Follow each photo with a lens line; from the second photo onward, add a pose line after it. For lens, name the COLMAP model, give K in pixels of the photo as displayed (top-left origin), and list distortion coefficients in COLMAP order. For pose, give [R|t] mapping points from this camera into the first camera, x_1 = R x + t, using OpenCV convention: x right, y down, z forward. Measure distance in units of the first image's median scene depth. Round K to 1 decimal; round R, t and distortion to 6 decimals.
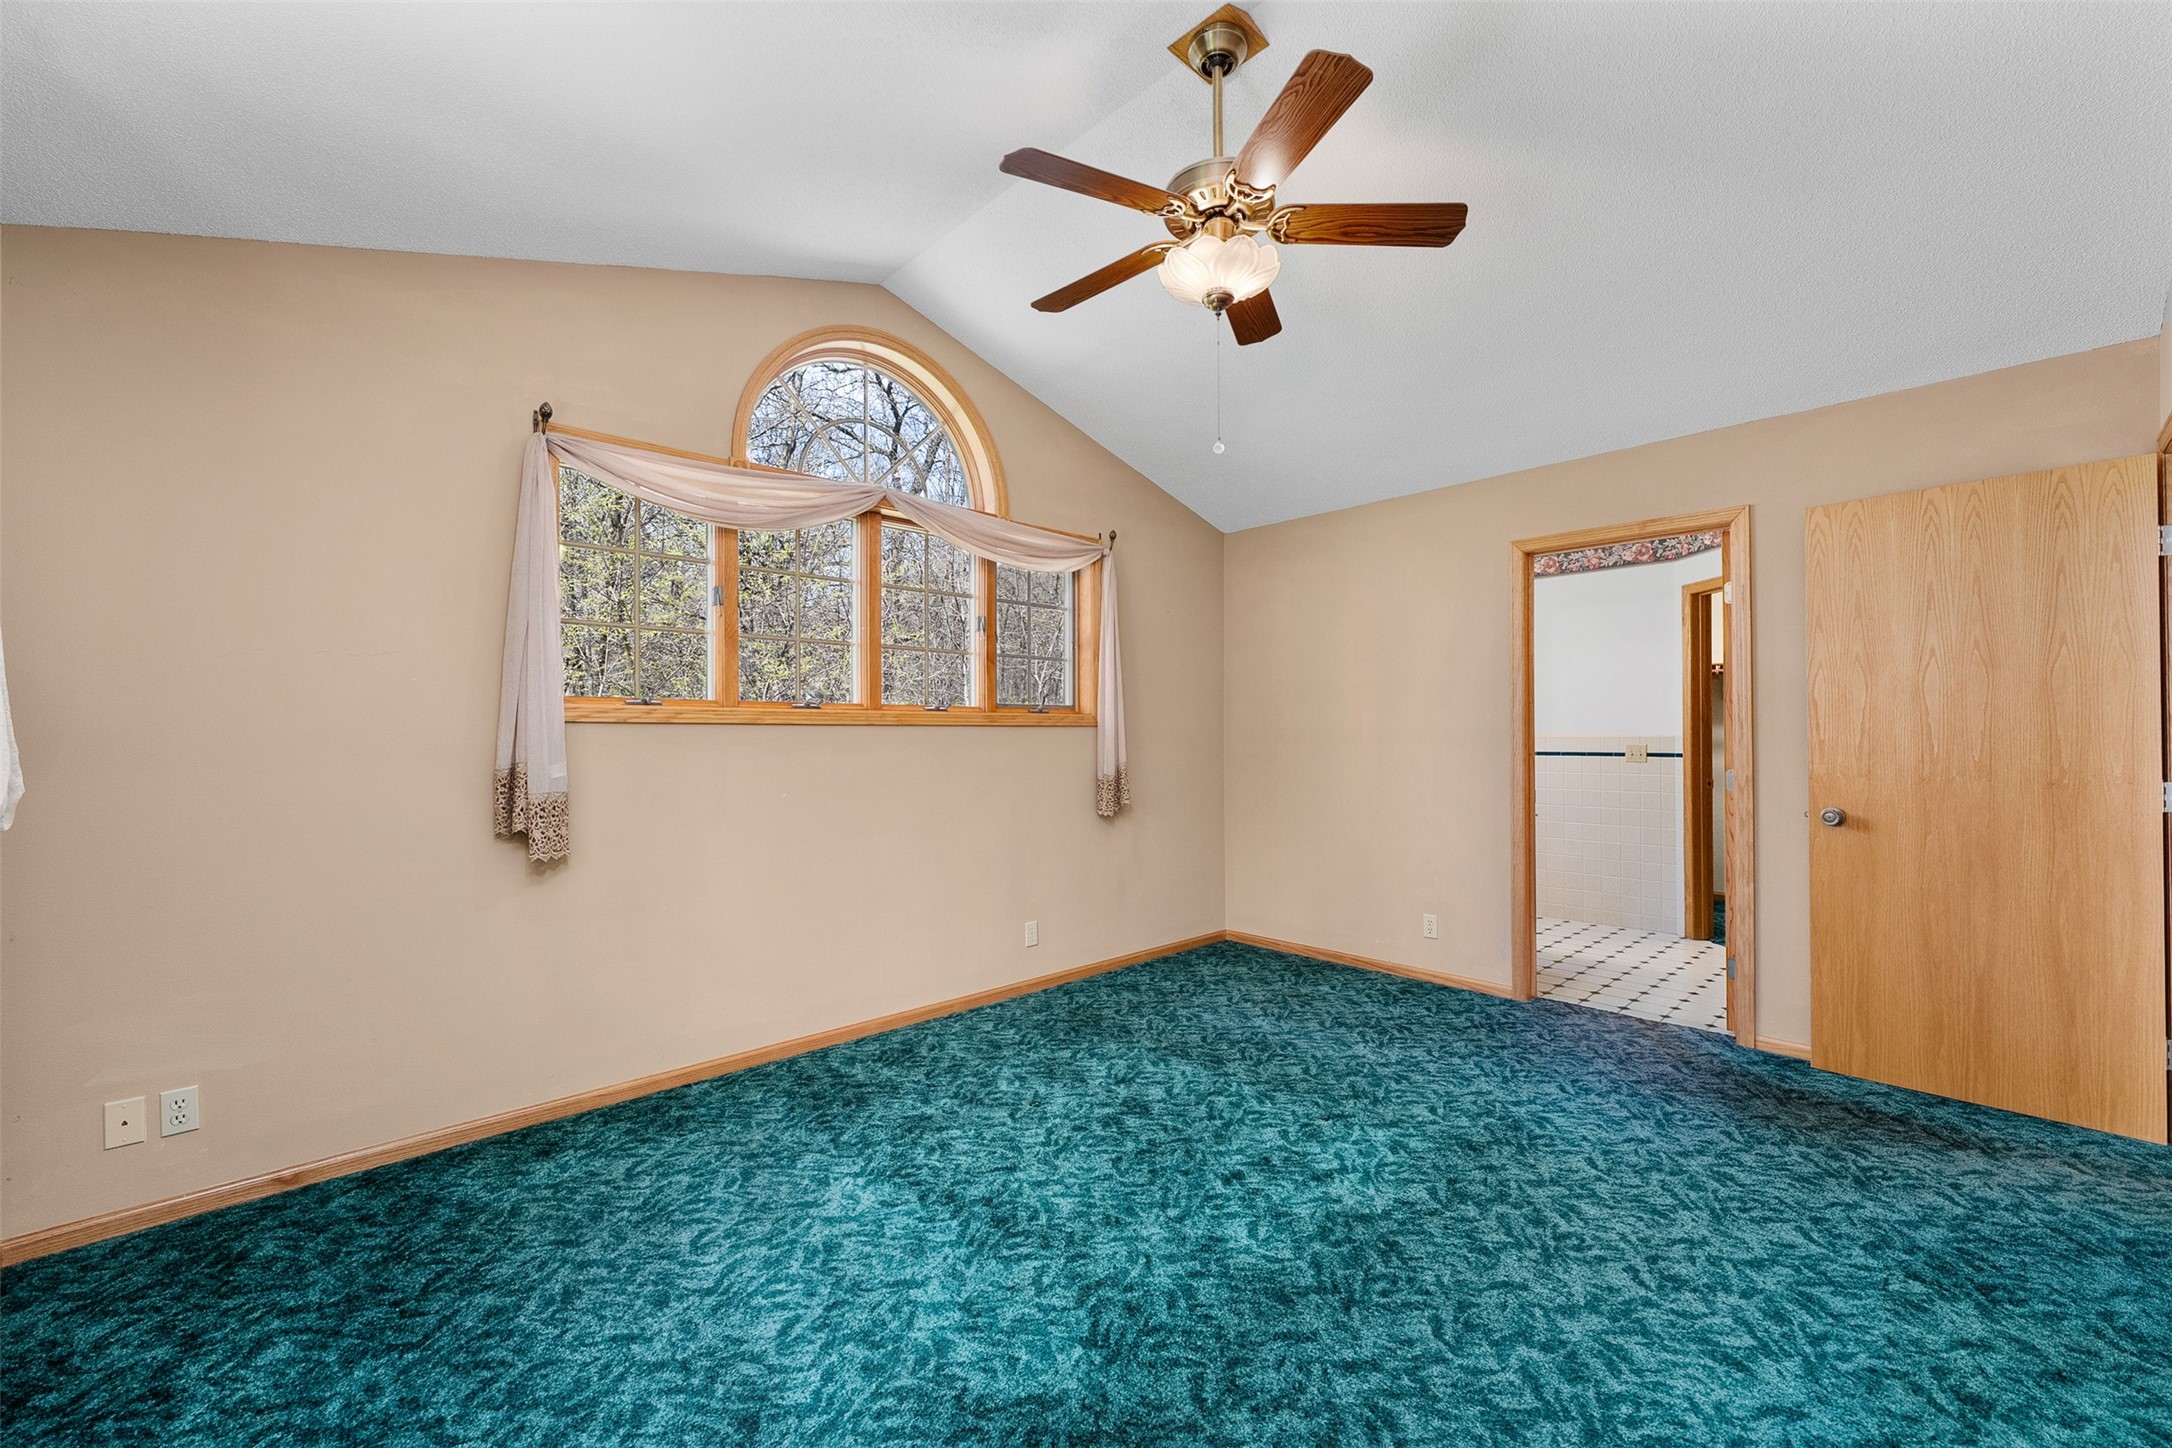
lens RADIAL K [[874.5, 0, 1082.9], [0, 874.5, 717.2], [0, 0, 1]] dist [-0.000056, -0.000109]
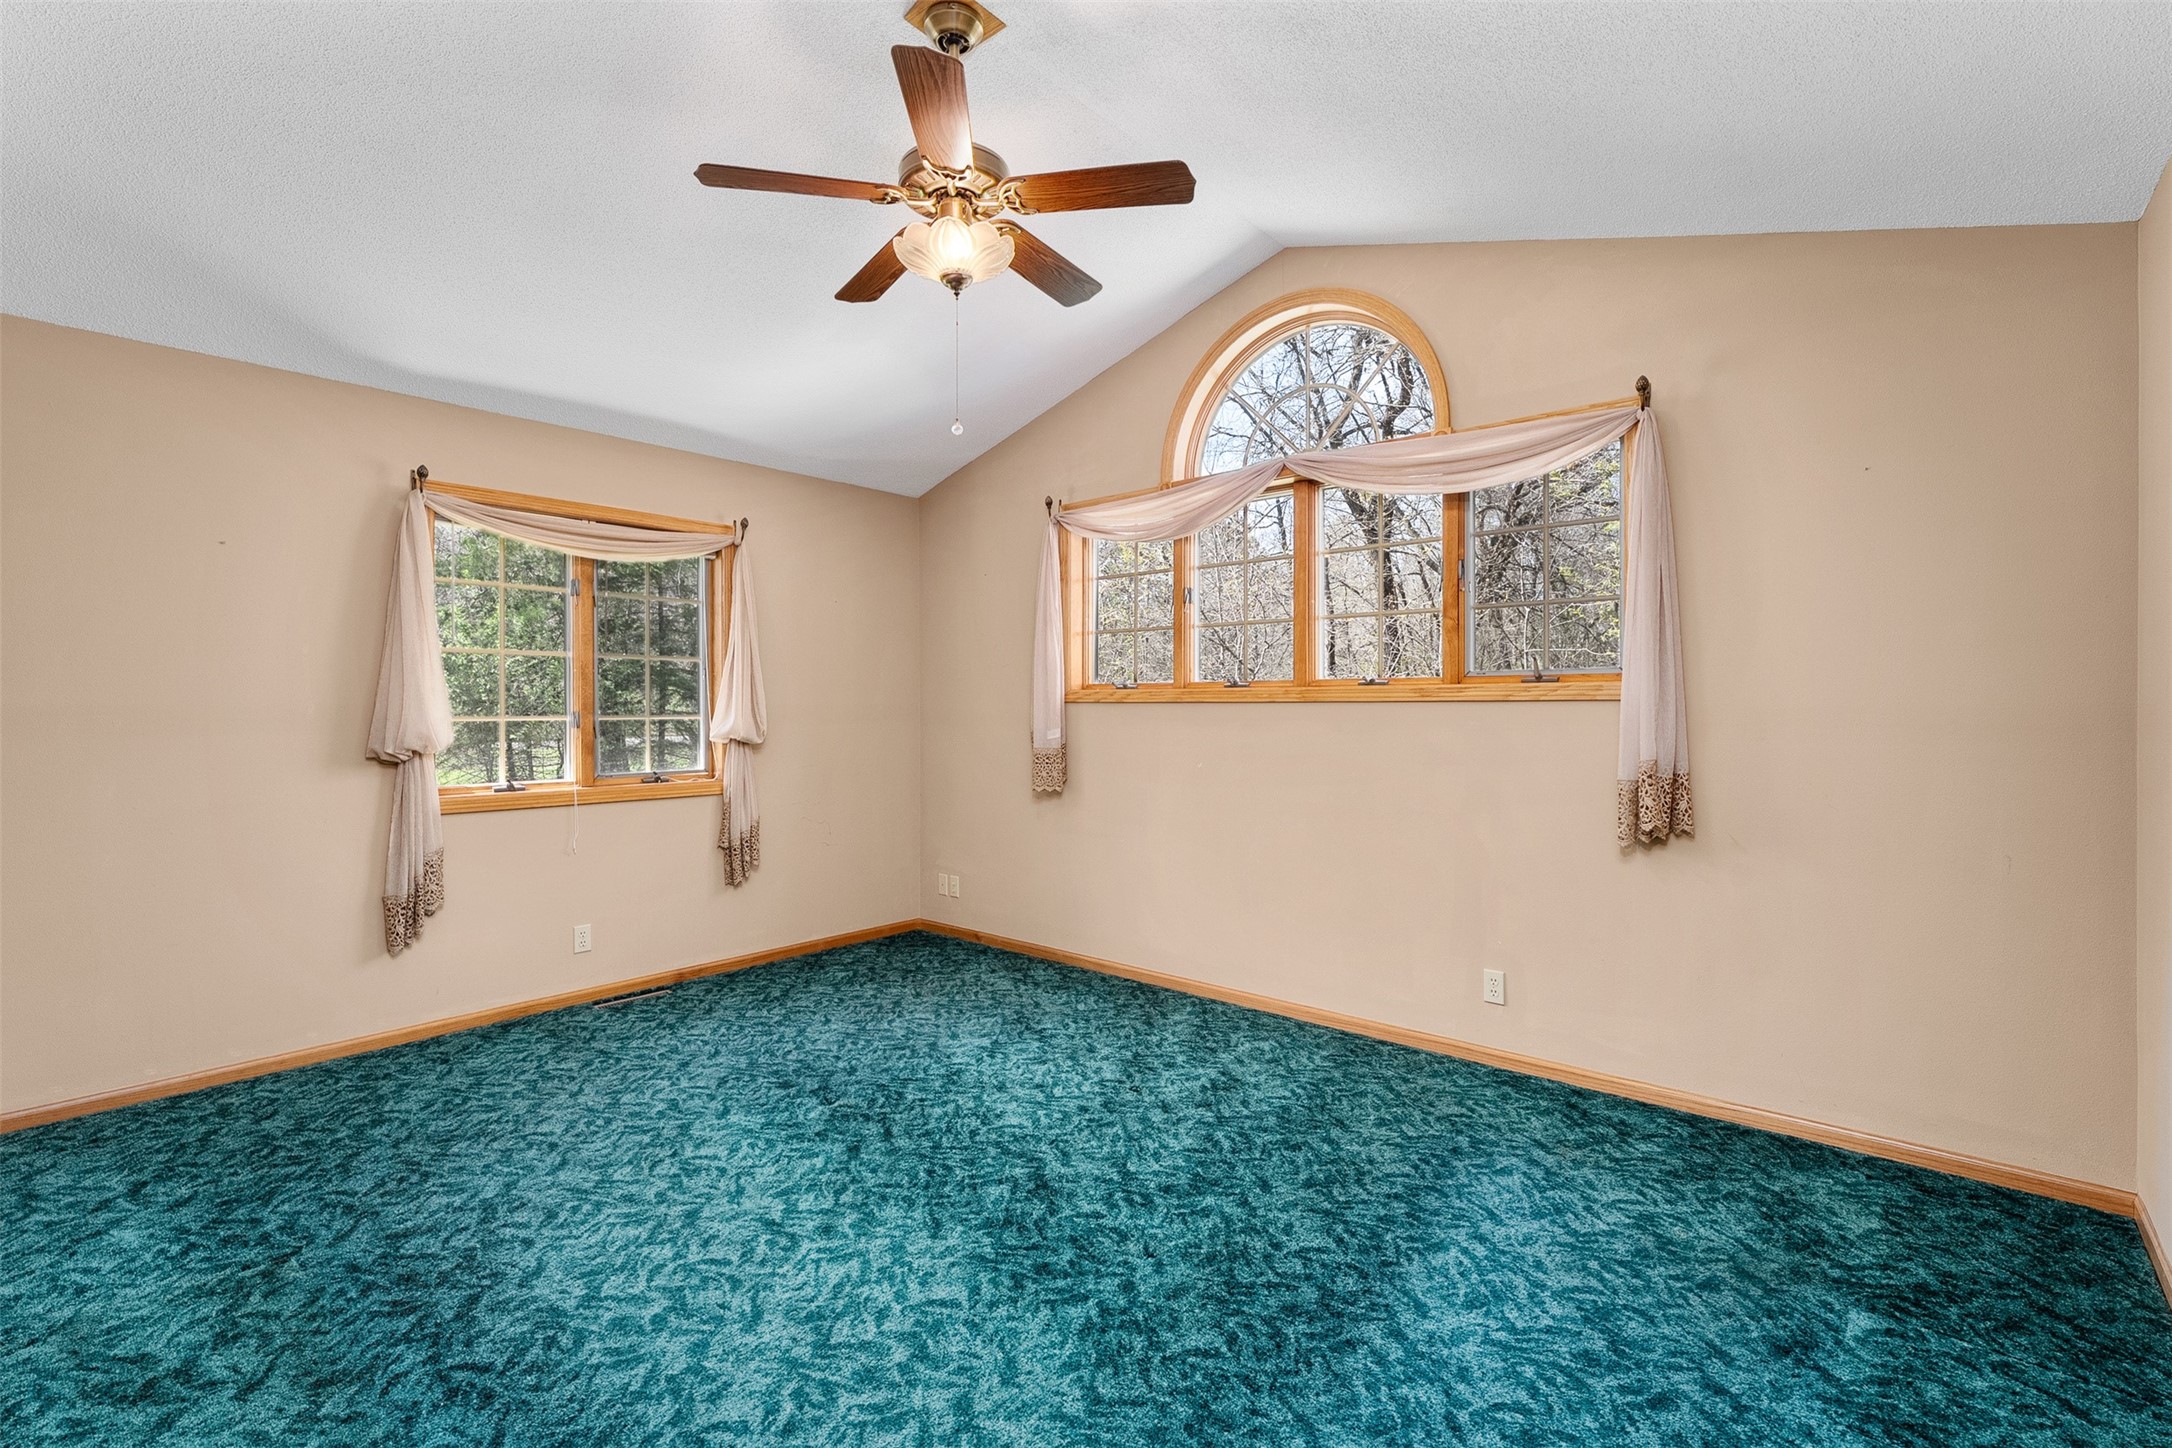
lens RADIAL K [[974.6, 0, 1083.4], [0, 974.6, 694.4], [0, 0, 1]] dist [0.001671, 0.000495]
pose [[0.084734, -0.007560, -0.996375, 0.936106], [0.021827, 0.999745, -0.005730, 0.001664], [0.996165, -0.021262, 0.084877, 0.768806]]
